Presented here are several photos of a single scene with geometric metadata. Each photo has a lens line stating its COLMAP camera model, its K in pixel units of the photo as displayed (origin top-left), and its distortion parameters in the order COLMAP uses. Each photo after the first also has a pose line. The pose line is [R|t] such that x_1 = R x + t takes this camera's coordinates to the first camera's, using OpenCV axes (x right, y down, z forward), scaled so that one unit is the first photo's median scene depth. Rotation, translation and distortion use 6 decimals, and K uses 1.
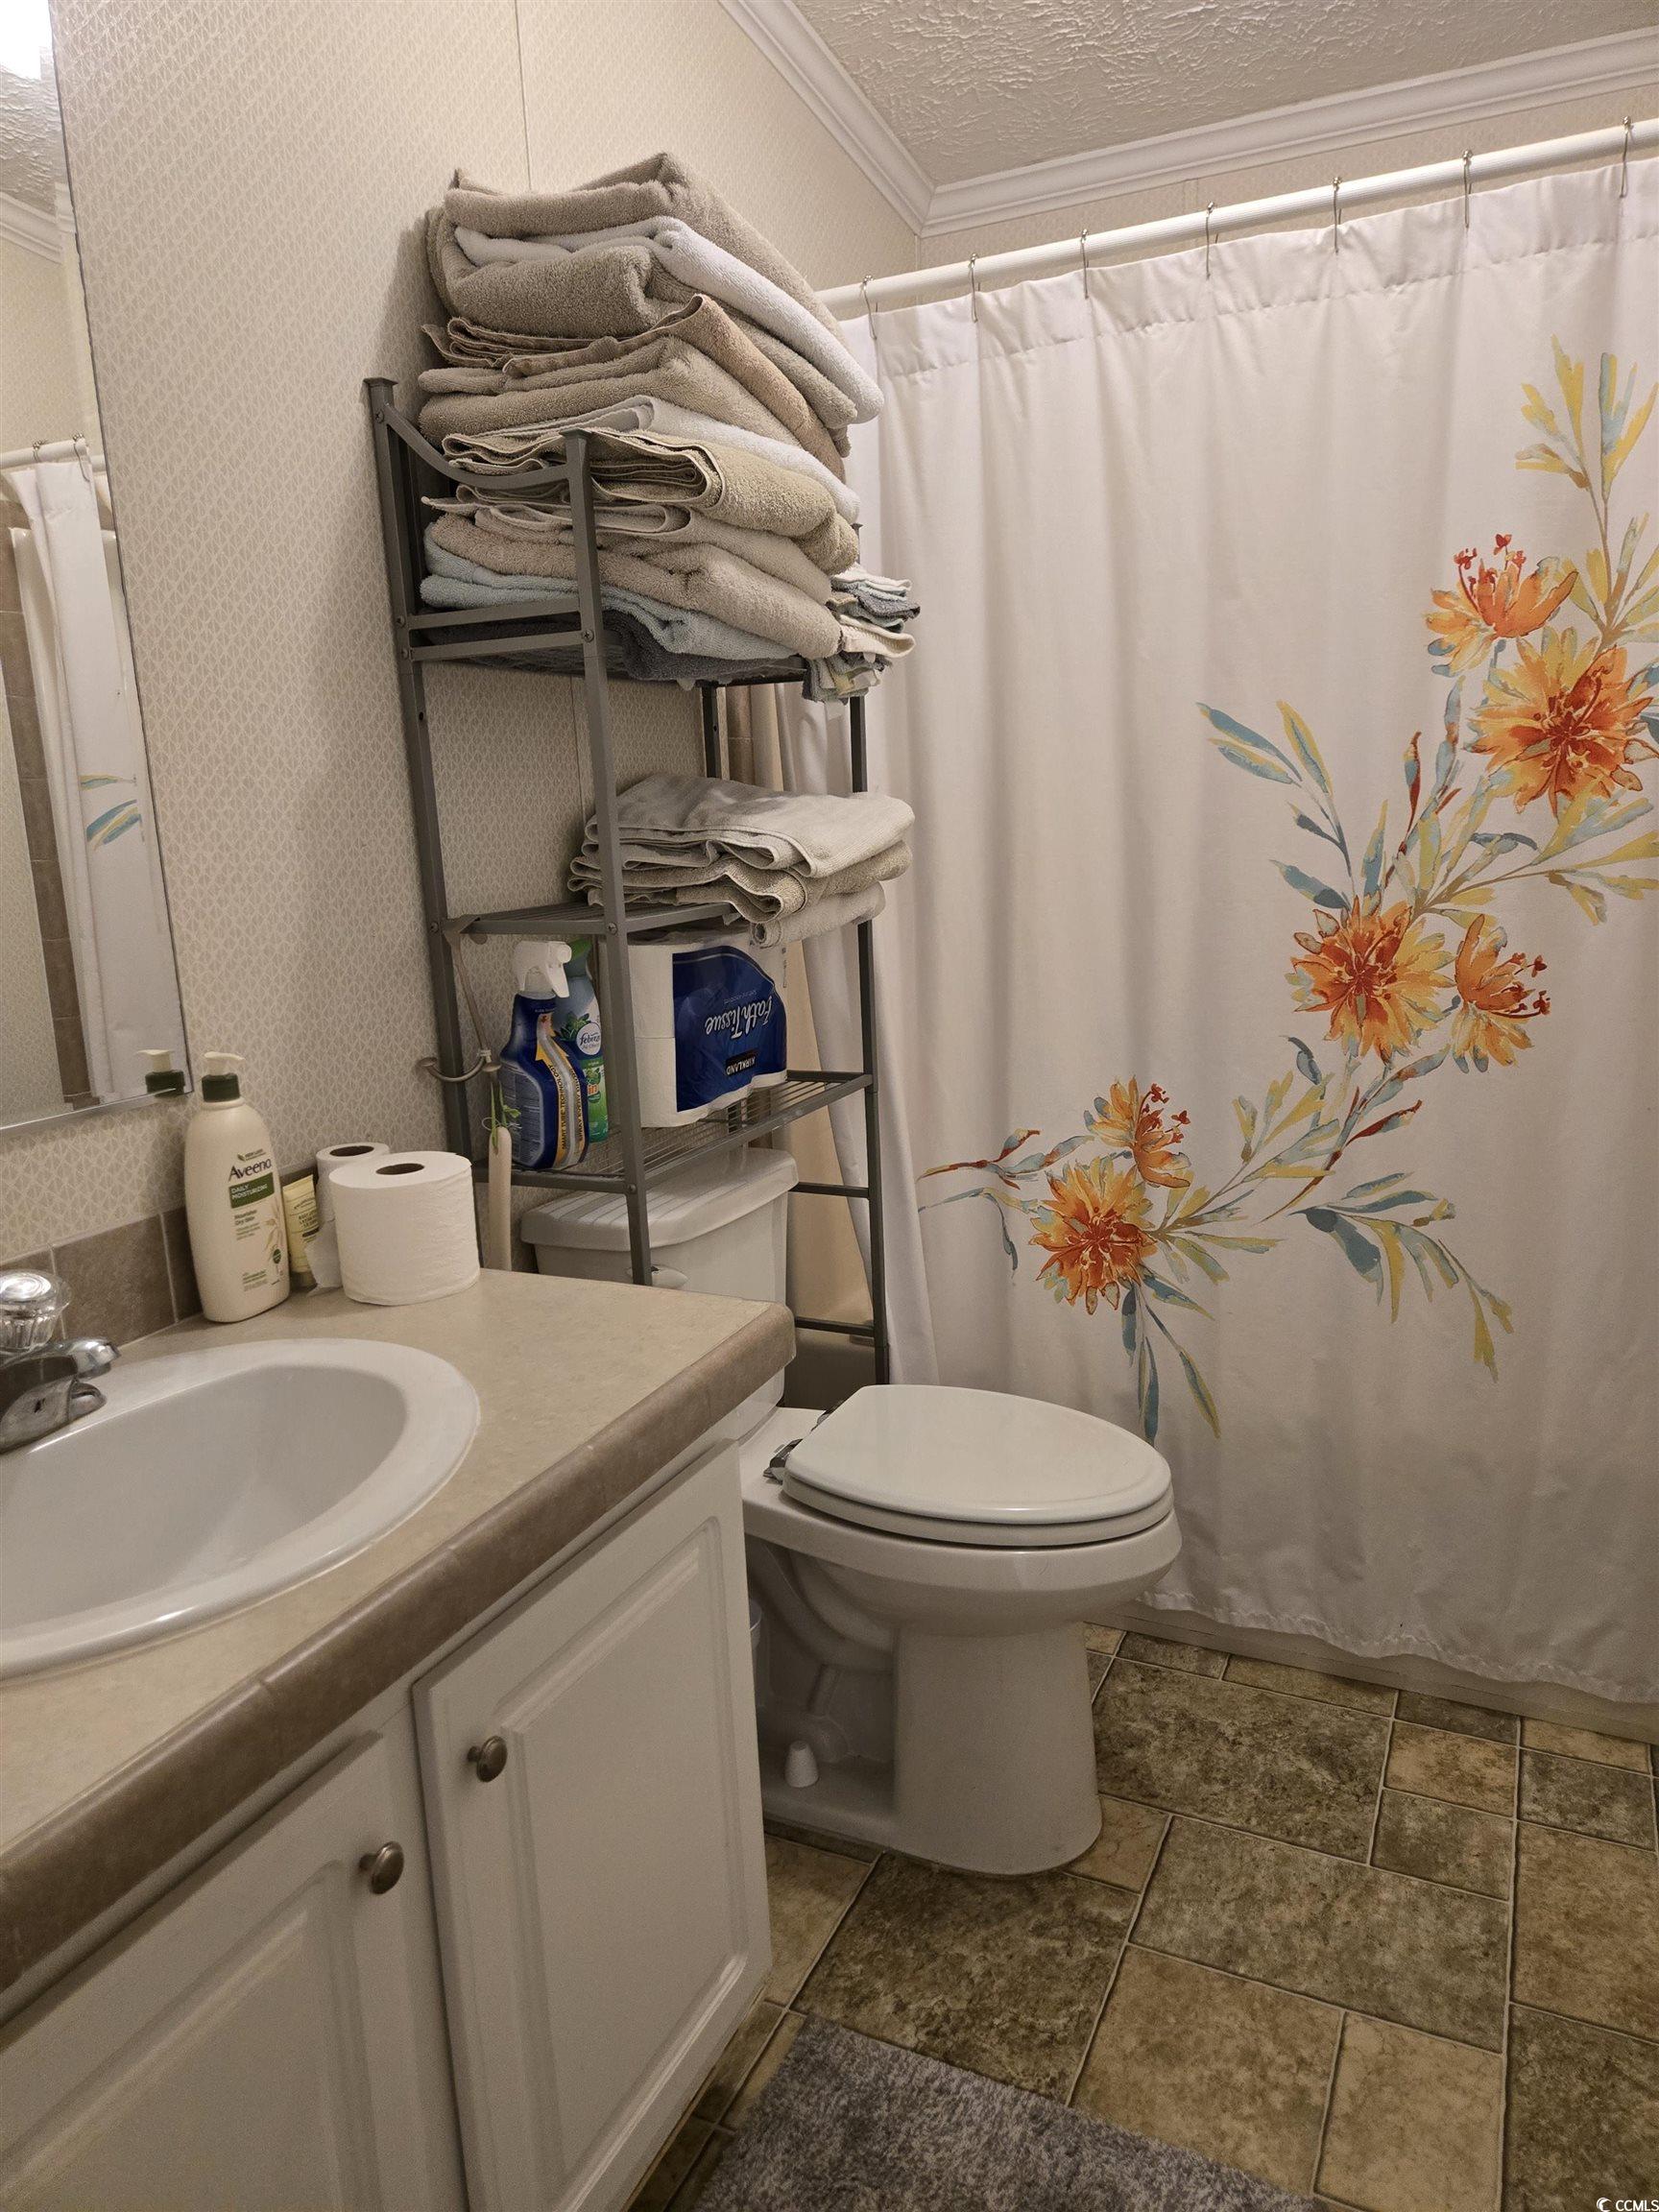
lens RADIAL K [[1494.5, 0, 830.9], [0, 1494.5, 1129.0], [0, 0, 1]] dist [0.094182, -0.083831]
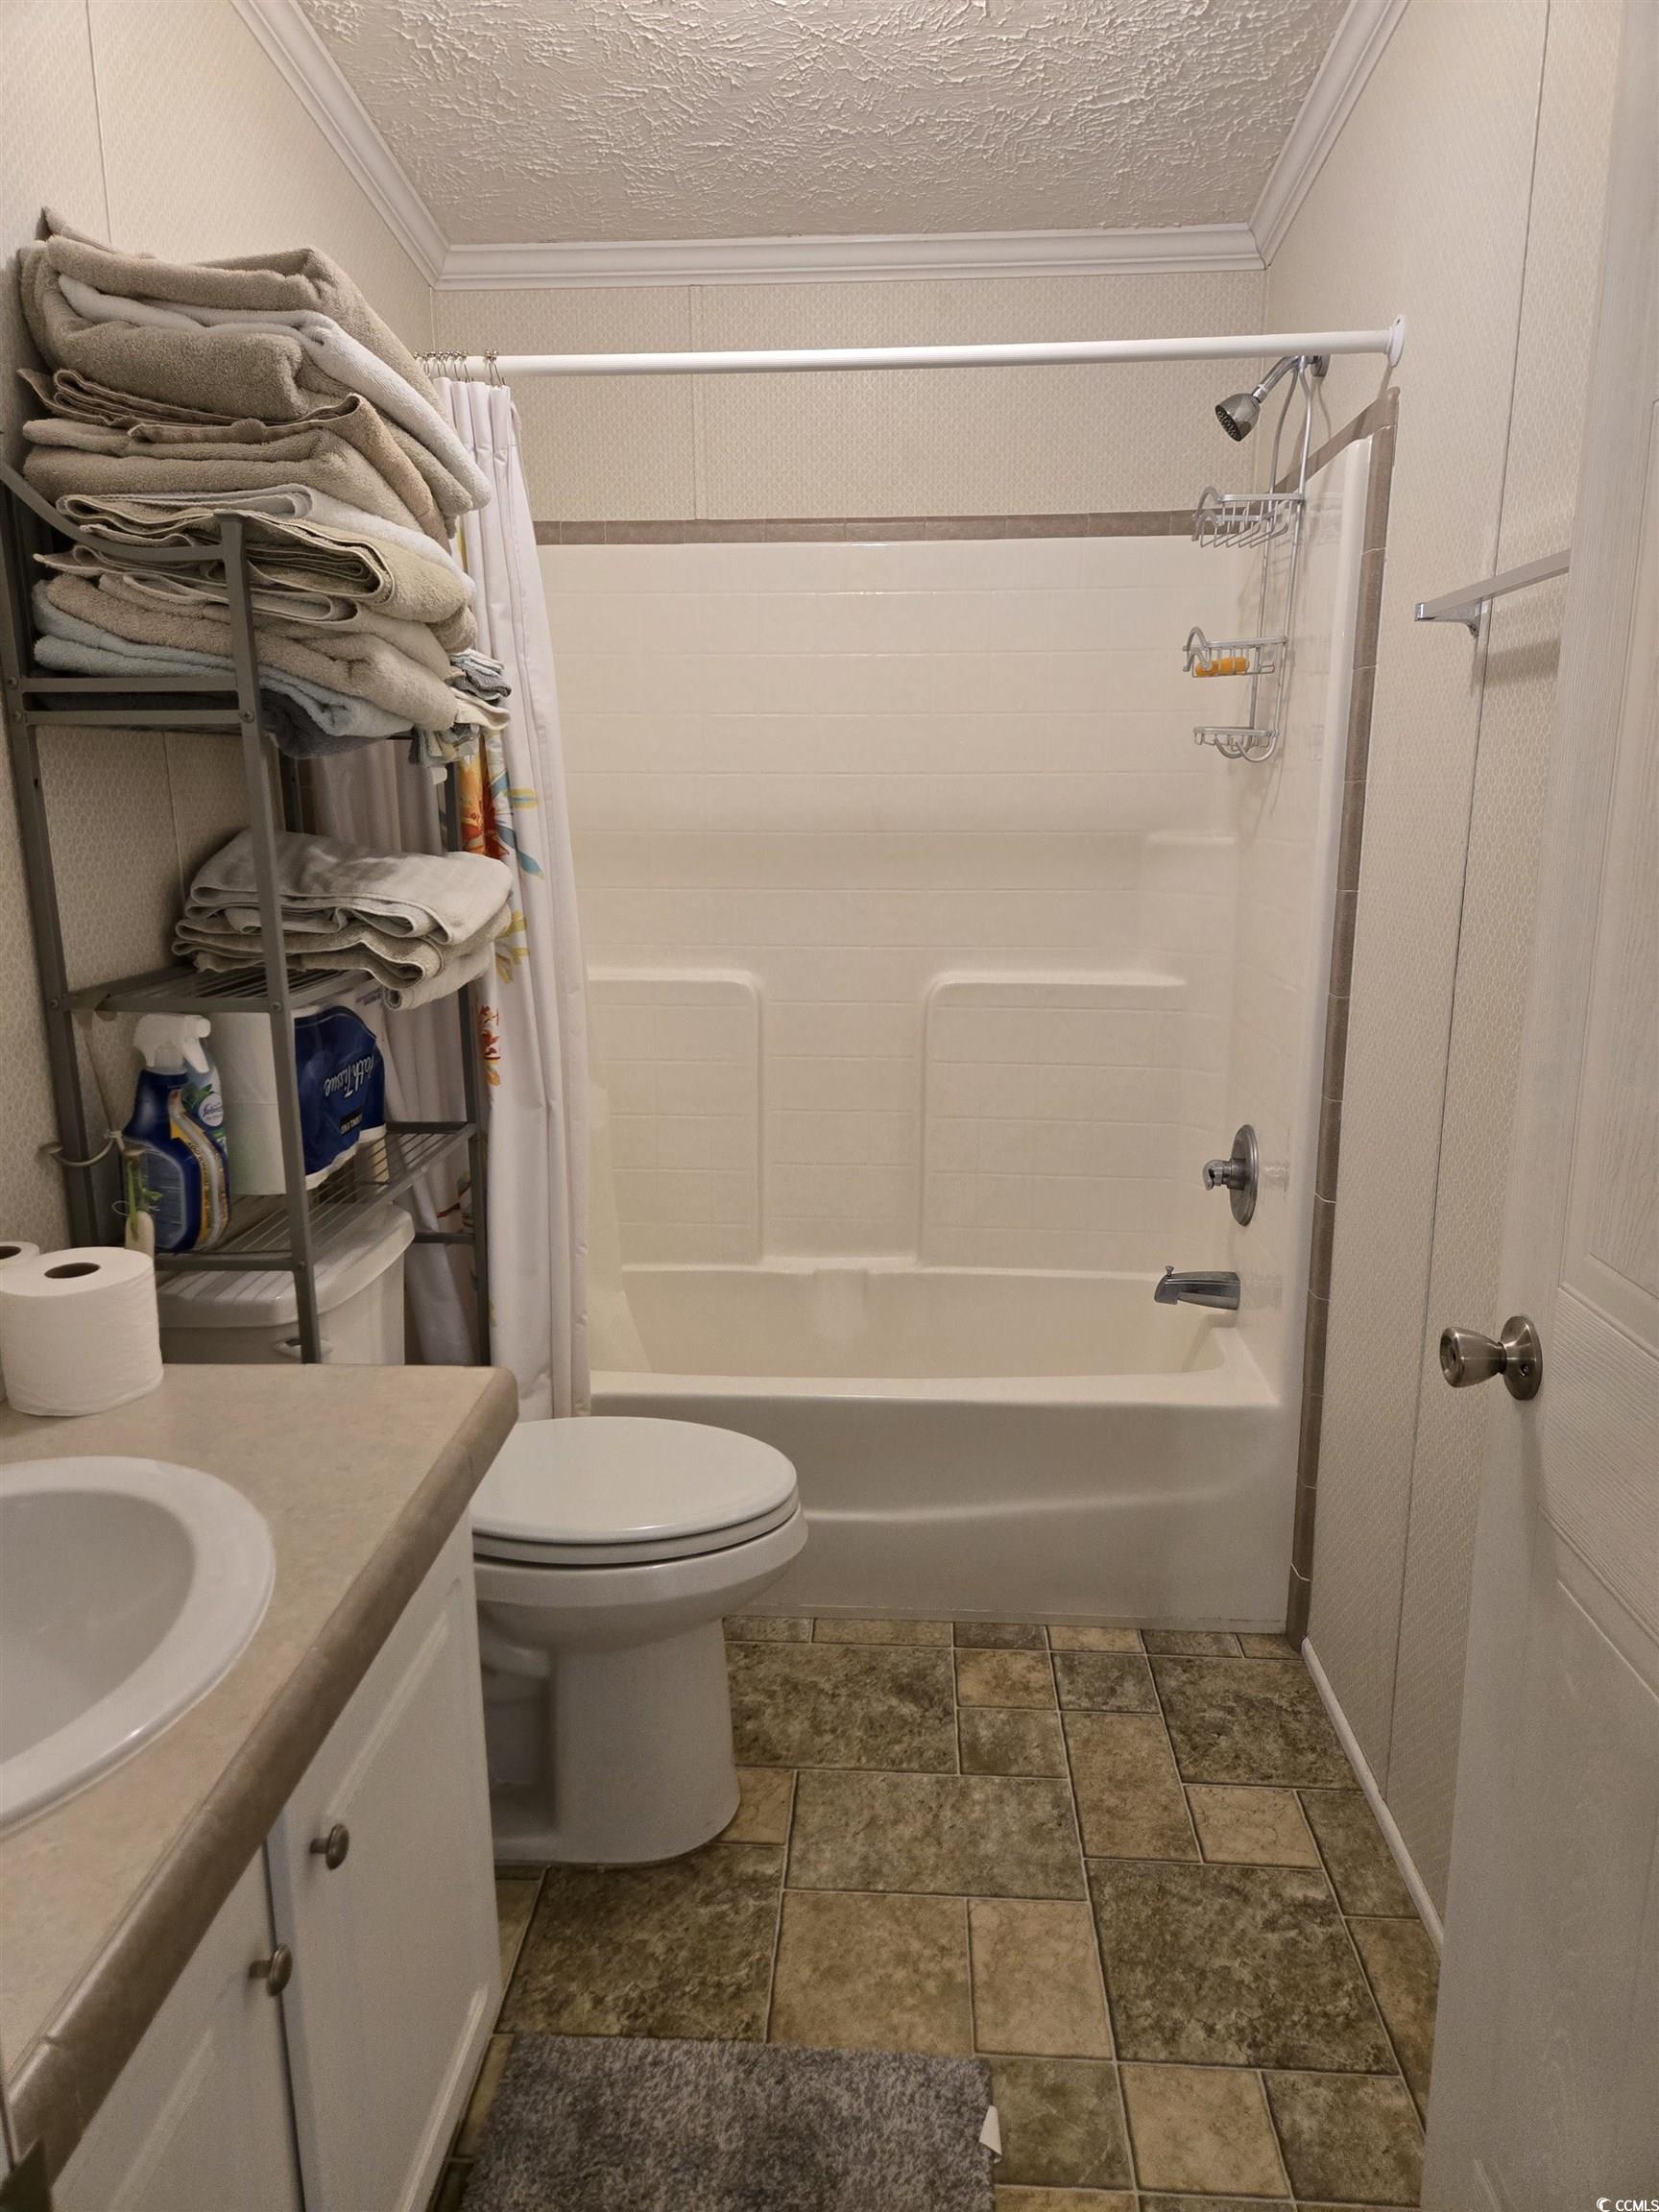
lens RADIAL K [[1489.4, 0, 839.6], [0, 1489.4, 1131.7], [0, 0, 1]] dist [0.103657, -0.088626]
pose [[0.922470, -0.050464, 0.382757, -0.178618], [0.047993, 0.998719, 0.016009, -0.046511], [-0.383074, 0.003602, 0.923711, -0.061635]]
